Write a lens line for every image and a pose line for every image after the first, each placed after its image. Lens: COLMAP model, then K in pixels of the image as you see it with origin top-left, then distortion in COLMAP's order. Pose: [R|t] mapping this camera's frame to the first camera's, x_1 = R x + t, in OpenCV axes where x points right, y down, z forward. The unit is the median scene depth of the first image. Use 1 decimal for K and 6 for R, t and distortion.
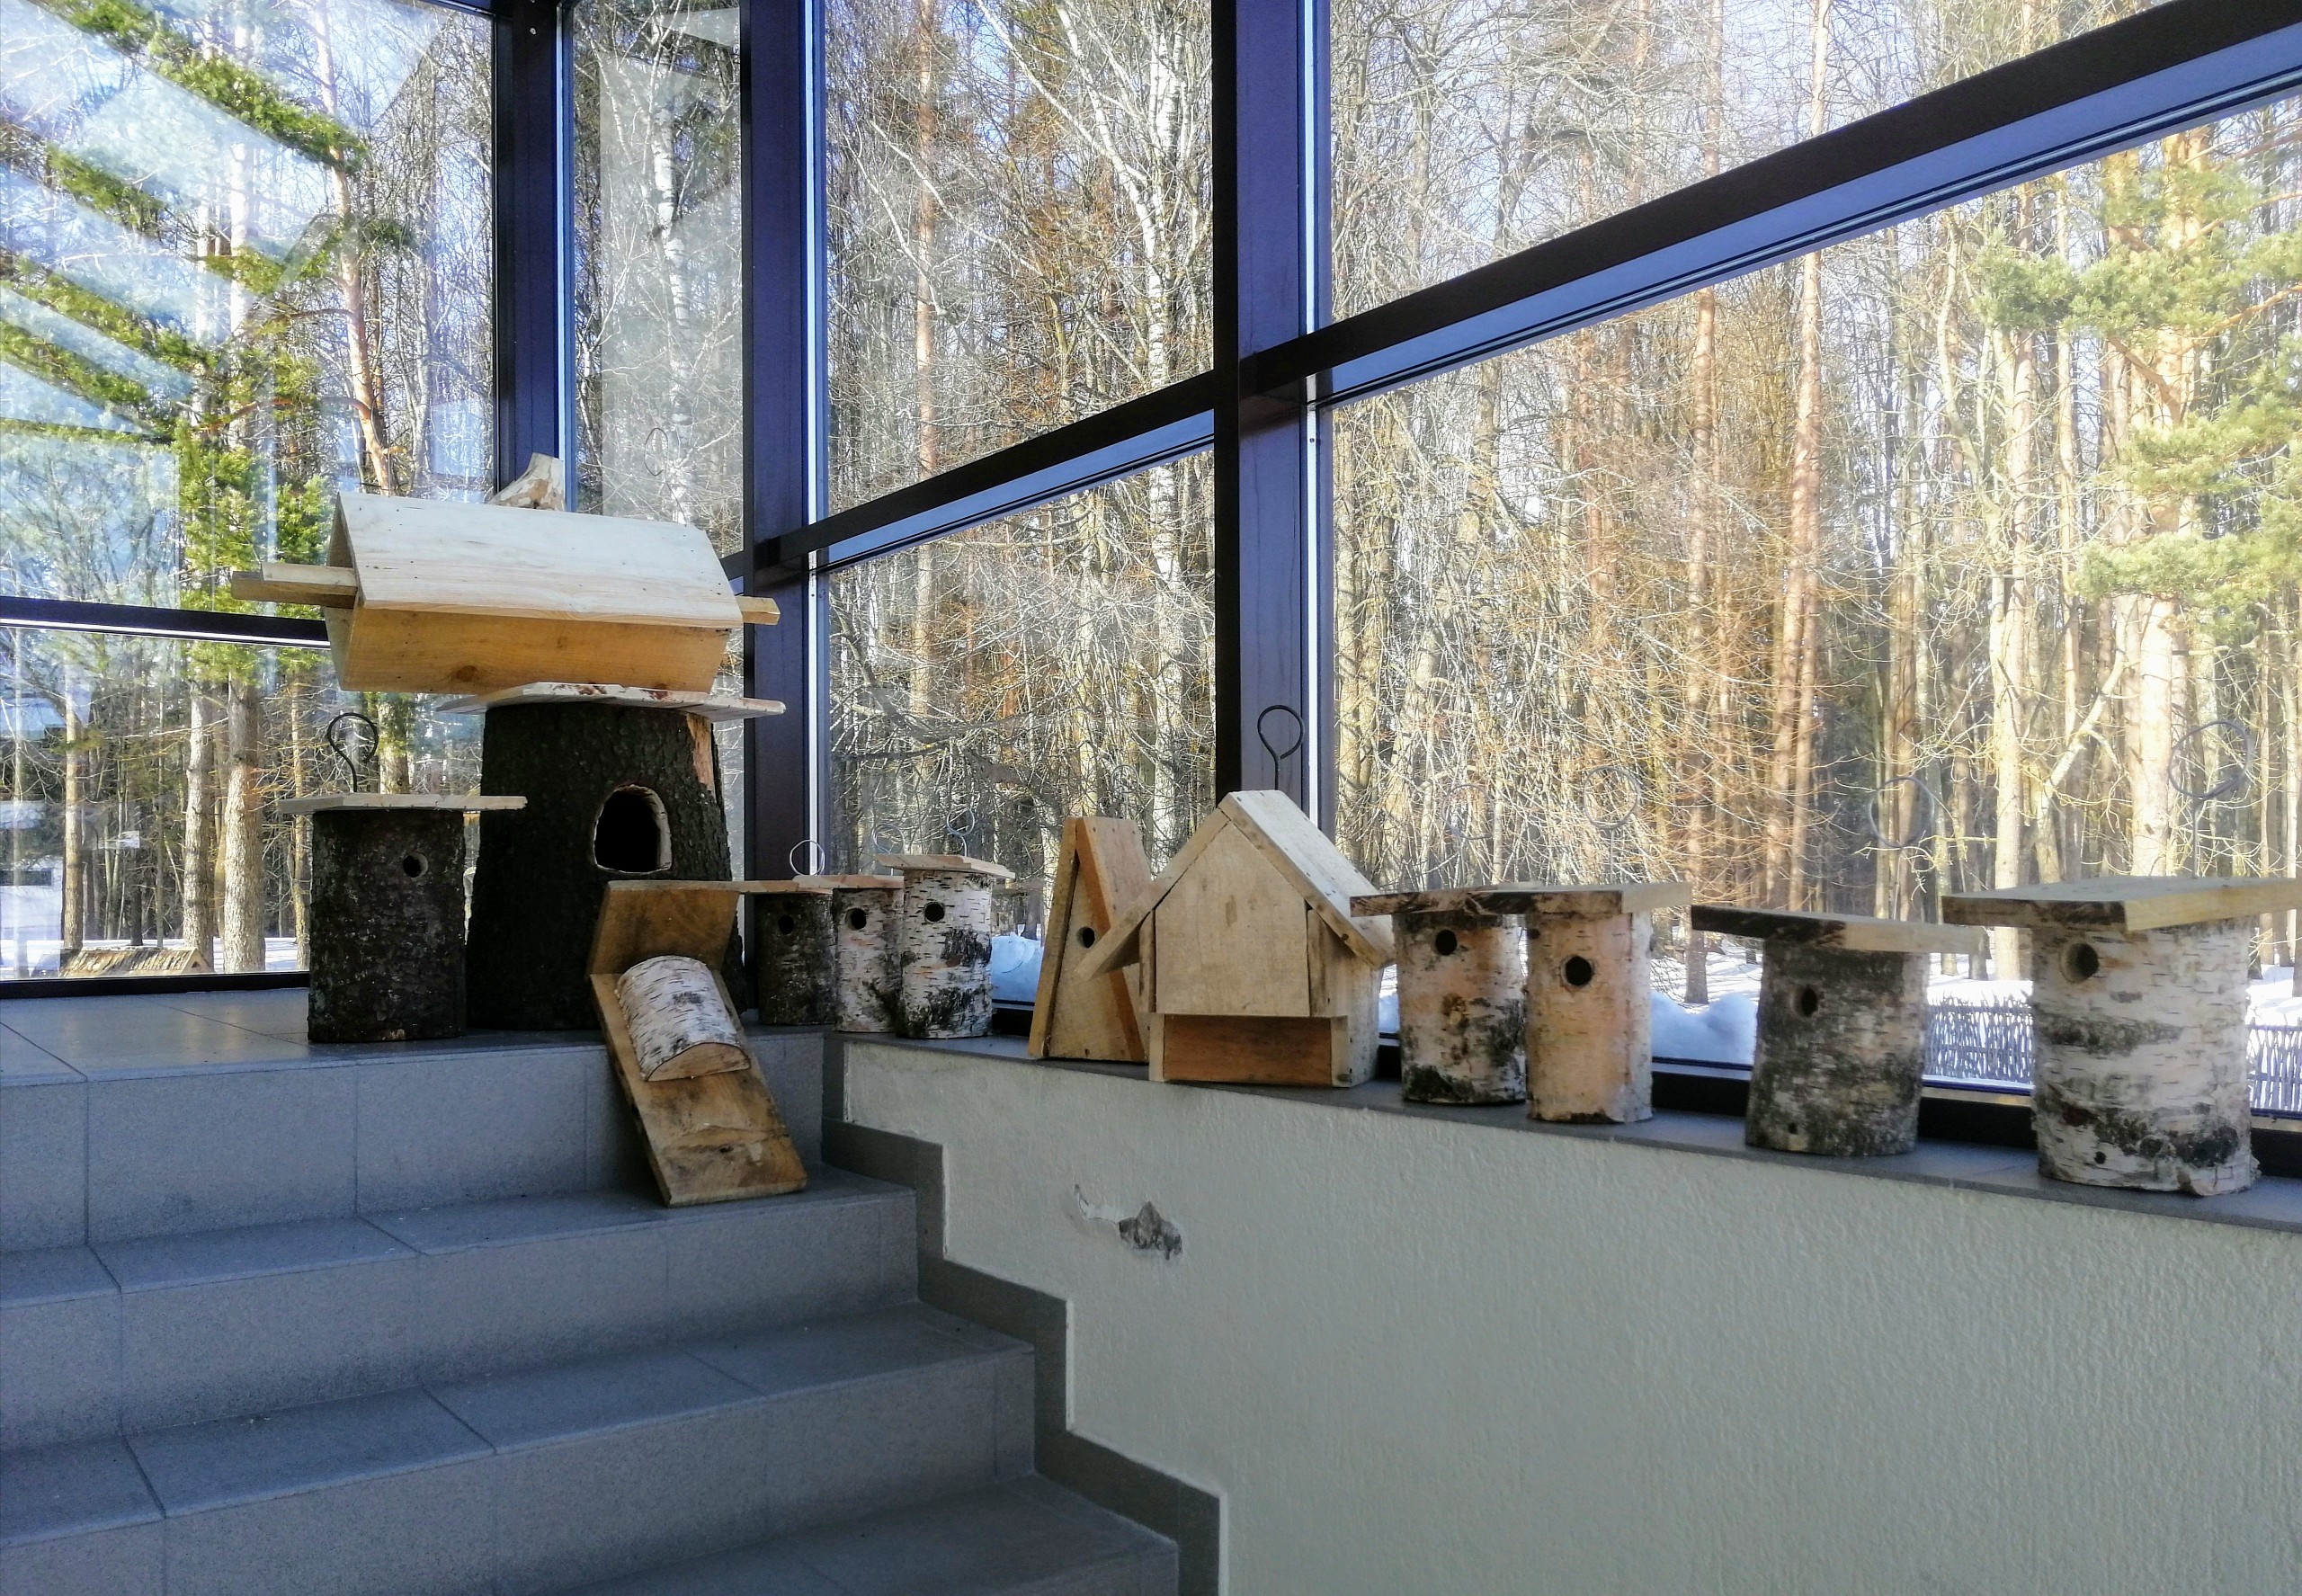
lens RADIAL K [[1747.5, 0, 1164.6], [0, 1747.5, 810.2], [0, 0, 1]] dist [0.001782, 0.007680]
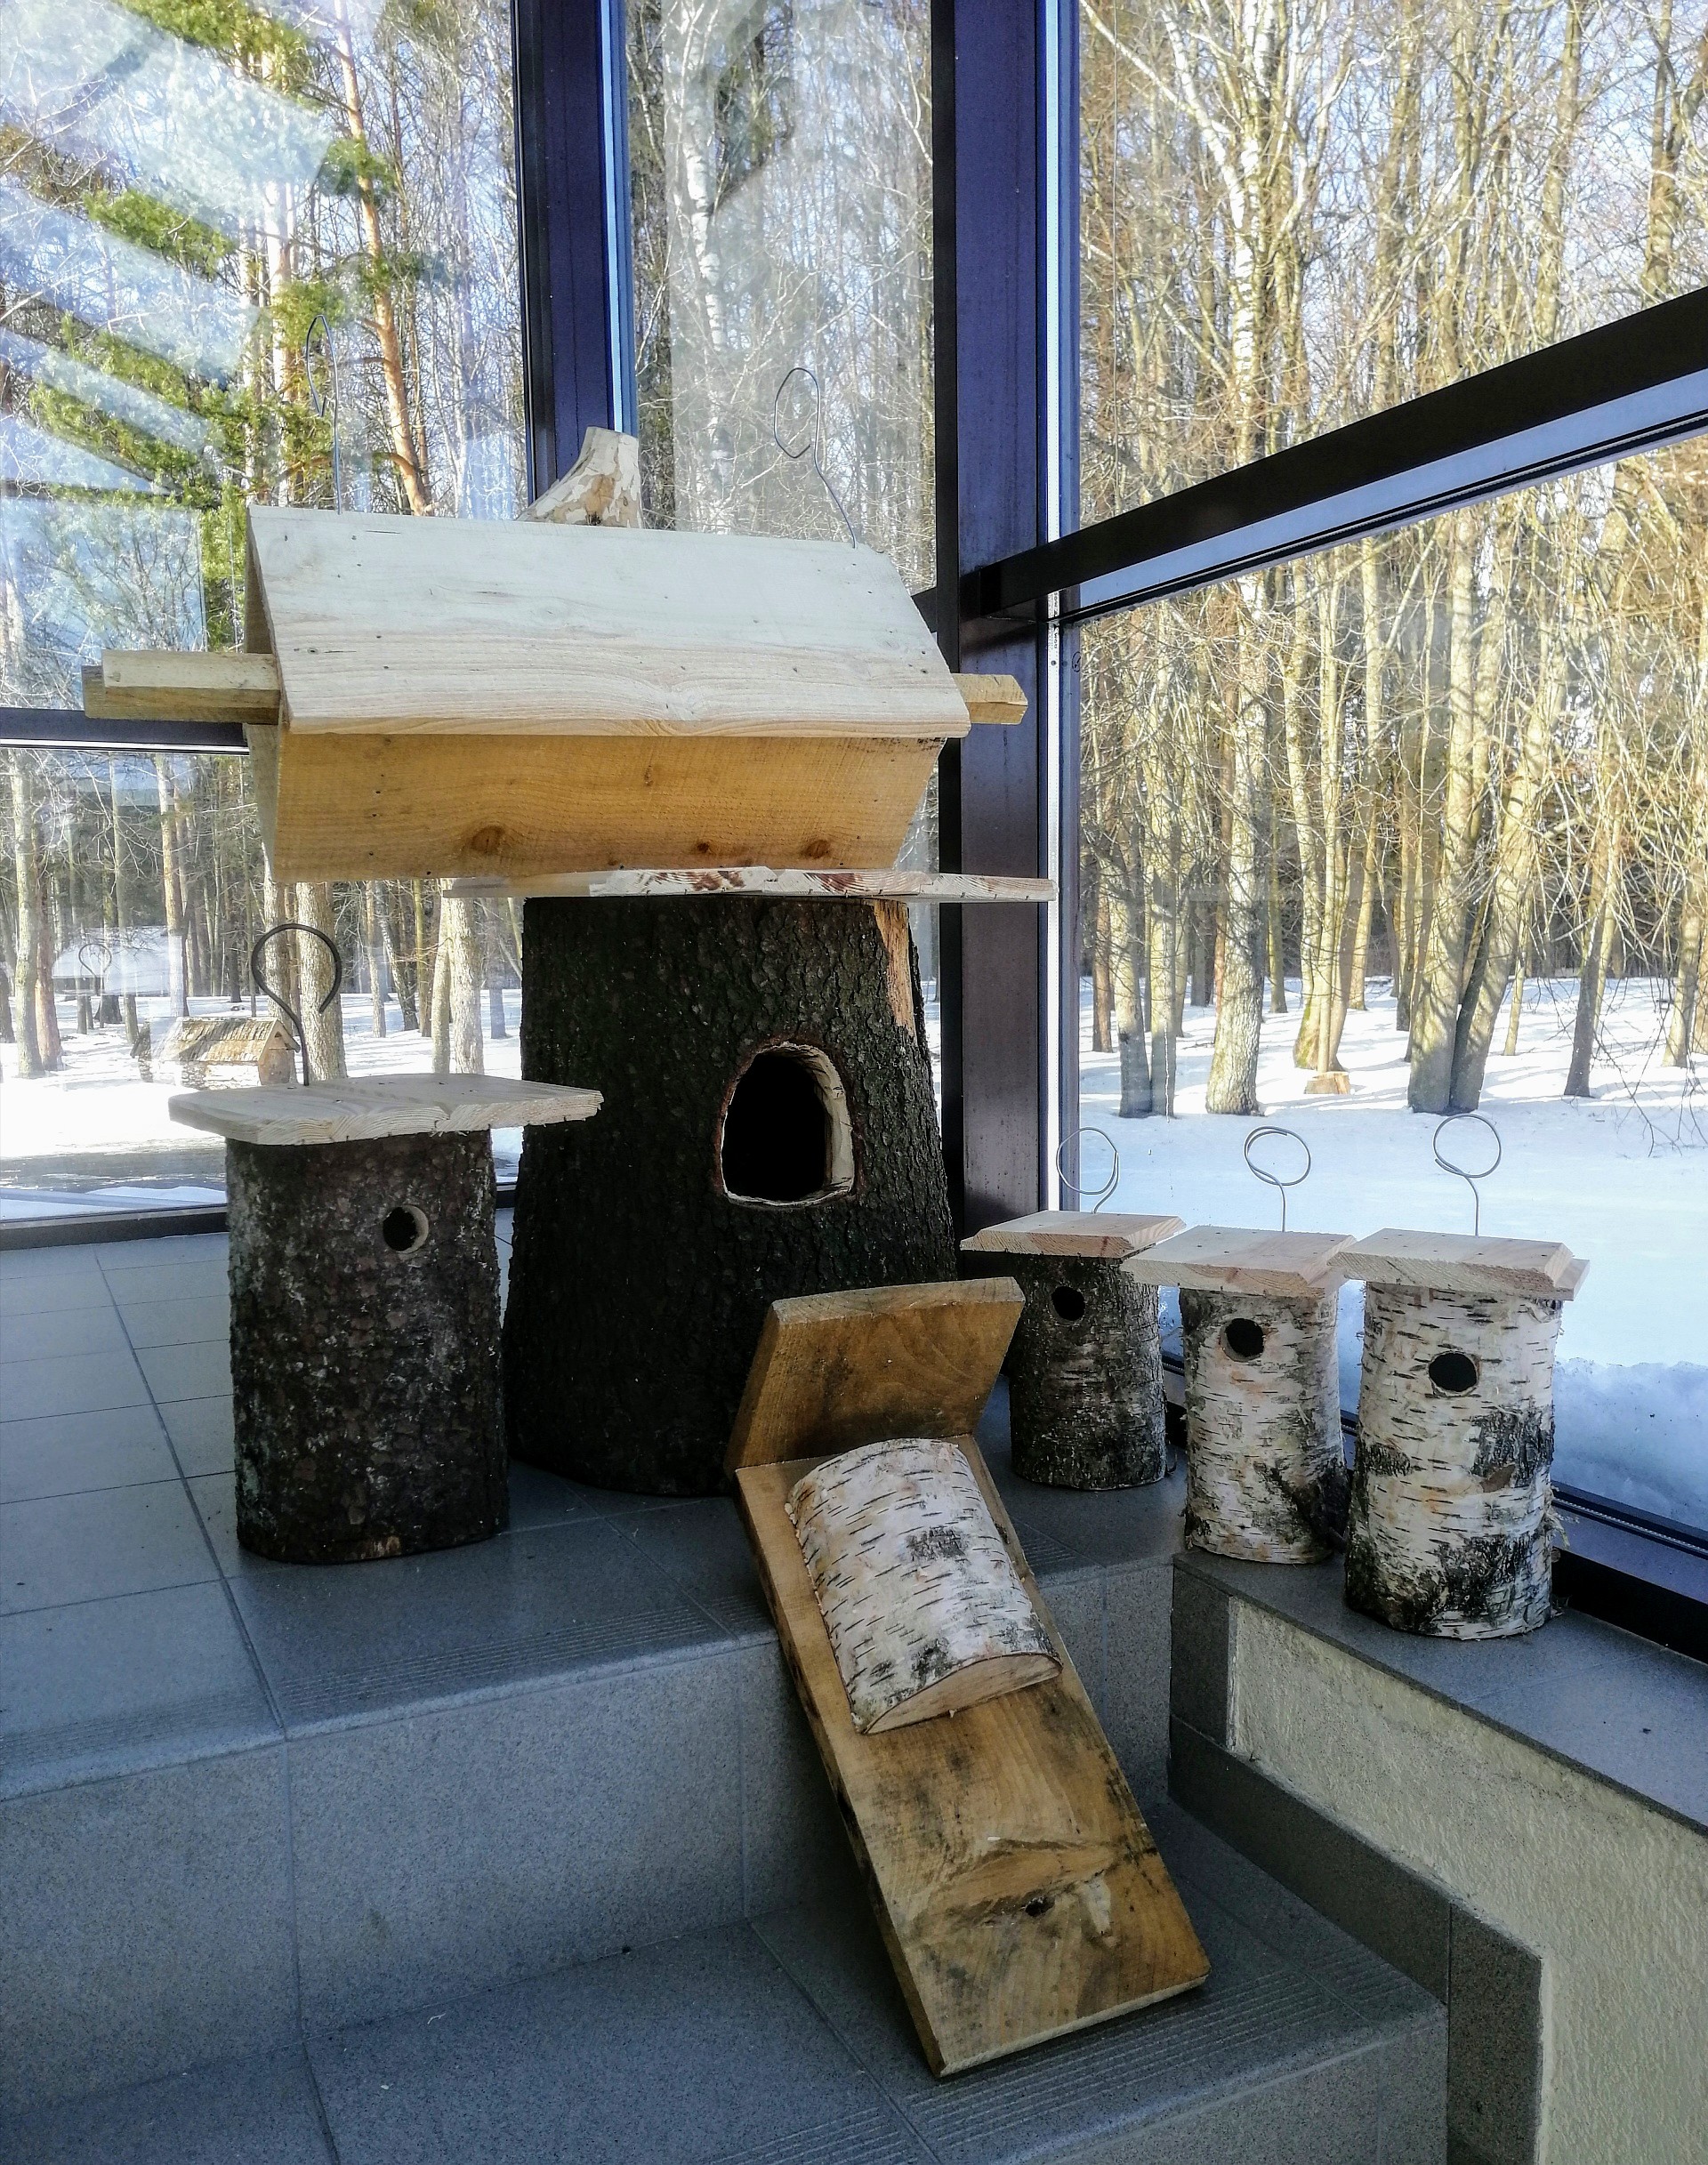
lens RADIAL K [[1789.1, 0, 843.0], [0, 1789.1, 1089.7], [0, 0, 1]] dist [0.011556, -0.030394]
pose [[0.979258, 0.011123, -0.202310, -0.174831], [0.014572, 0.992040, 0.125075, -0.068845], [0.202091, -0.125428, 0.971302, 0.465158]]
